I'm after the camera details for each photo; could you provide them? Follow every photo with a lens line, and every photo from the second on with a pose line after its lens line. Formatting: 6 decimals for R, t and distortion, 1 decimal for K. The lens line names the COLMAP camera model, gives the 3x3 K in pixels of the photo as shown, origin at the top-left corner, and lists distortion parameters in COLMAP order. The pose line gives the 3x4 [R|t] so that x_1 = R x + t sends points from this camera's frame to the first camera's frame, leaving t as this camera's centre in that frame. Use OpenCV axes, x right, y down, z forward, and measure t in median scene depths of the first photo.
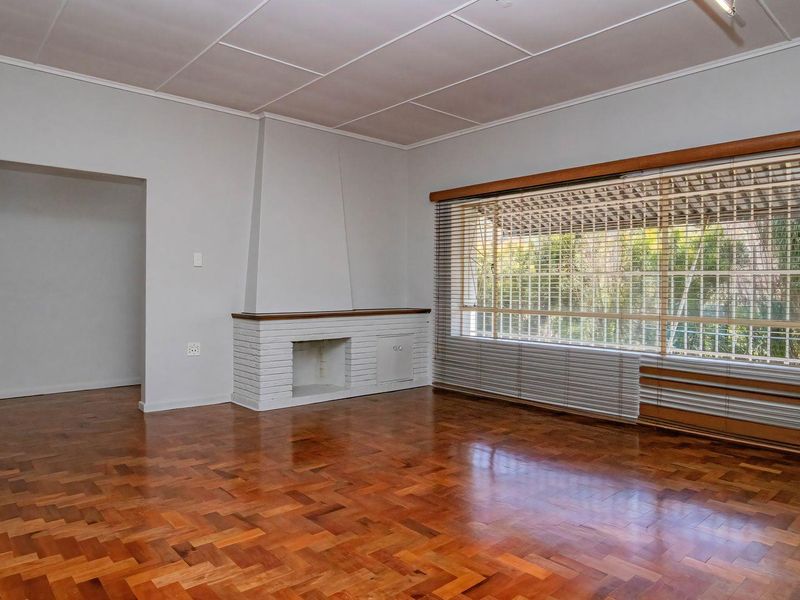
lens RADIAL K [[537.7, 0, 396.9], [0, 537.7, 297.7], [0, 0, 1]] dist [-0.053057, 0.014220]
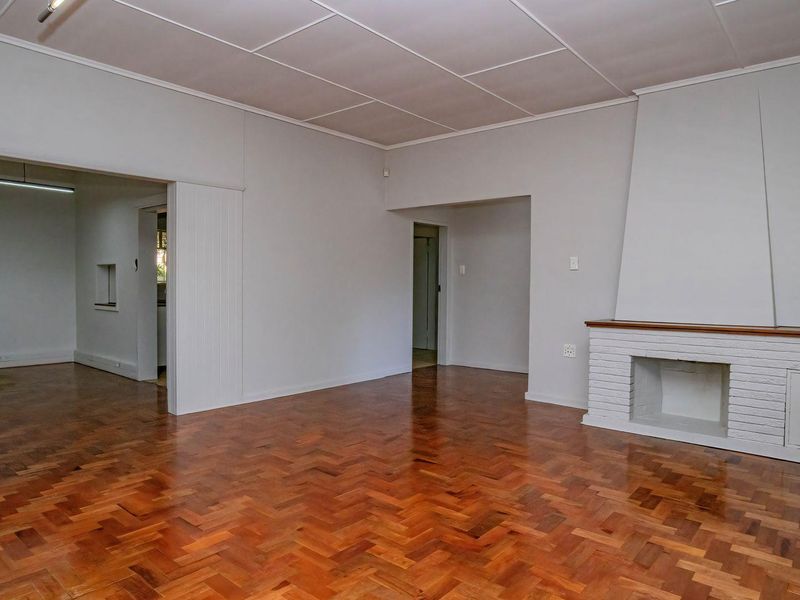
lens RADIAL K [[537.7, 0, 395.9], [0, 537.7, 296.7], [0, 0, 1]] dist [-0.053057, 0.014220]
pose [[0.129921, 0.016399, -0.991389, 0.700313], [-0.026020, 0.999575, 0.013125, -0.014368], [0.991183, 0.024091, 0.130292, 0.627627]]
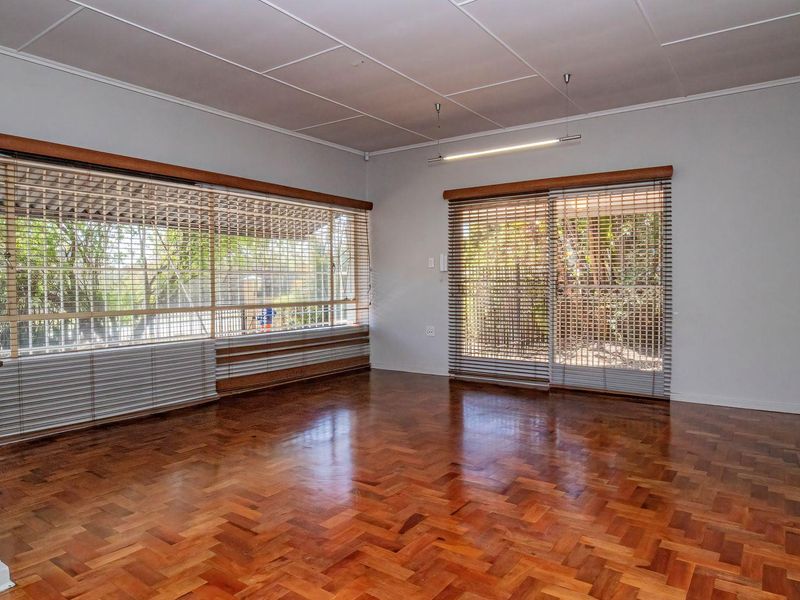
lens RADIAL K [[537.7, 0, 404.3], [0, 537.7, 277.5], [0, 0, 1]] dist [-0.053057, 0.014220]
pose [[-0.230809, -0.000127, 0.972999, -0.829915], [0.021015, 0.999766, 0.005116, -0.030217], [-0.972772, 0.021628, -0.230752, 0.899410]]
